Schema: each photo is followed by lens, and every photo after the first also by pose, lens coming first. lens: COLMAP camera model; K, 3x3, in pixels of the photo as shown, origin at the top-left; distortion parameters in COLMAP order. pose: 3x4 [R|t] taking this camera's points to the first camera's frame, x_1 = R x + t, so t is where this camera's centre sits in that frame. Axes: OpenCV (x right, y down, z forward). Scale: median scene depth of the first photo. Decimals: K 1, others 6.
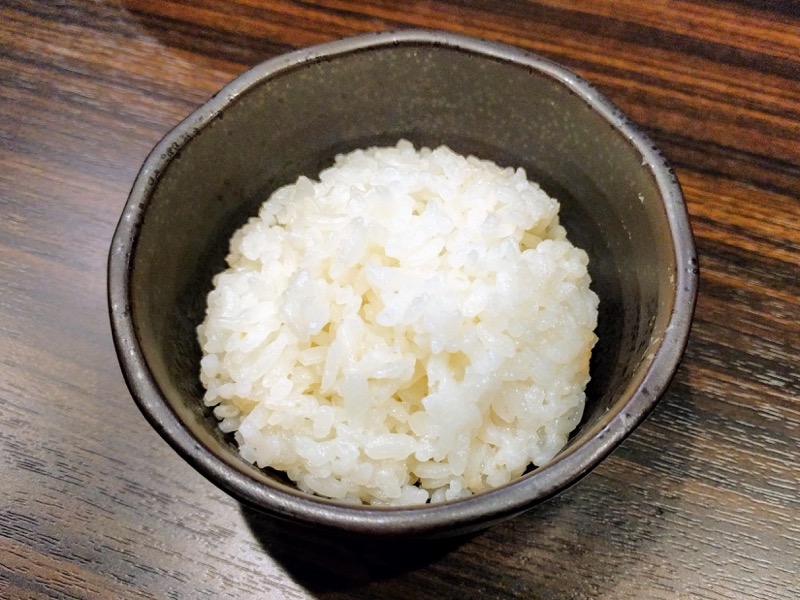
lens RADIAL K [[585.8, 0, 404.1], [0, 585.8, 288.9], [0, 0, 1]] dist [0.064034, -0.061737]
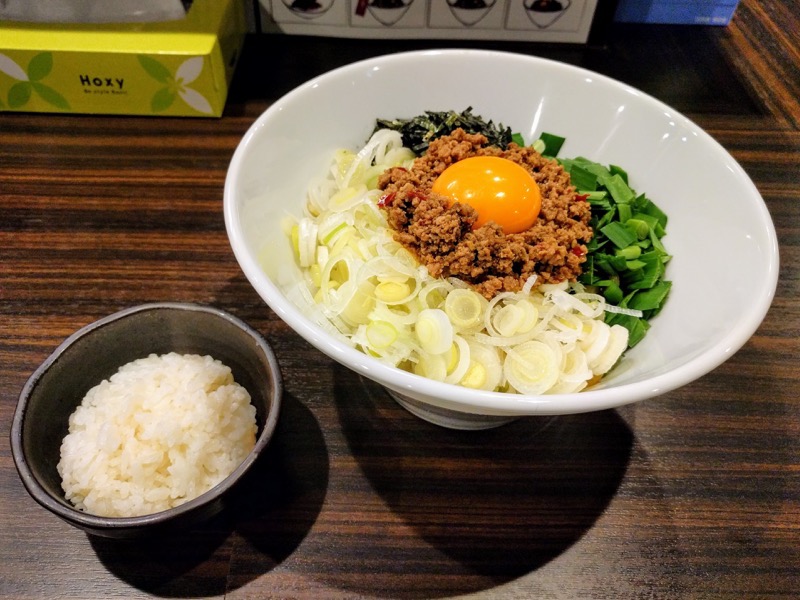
lens RADIAL K [[690.7, 0, 400.0], [0, 690.7, 300.0], [0, 0, 1]] dist [-0.000651, -0.001890]
pose [[0.962789, -0.186322, 0.195760, 0.449030], [0.226488, 0.951476, -0.208316, 0.303367], [-0.147447, 0.244902, 0.958271, -1.672879]]
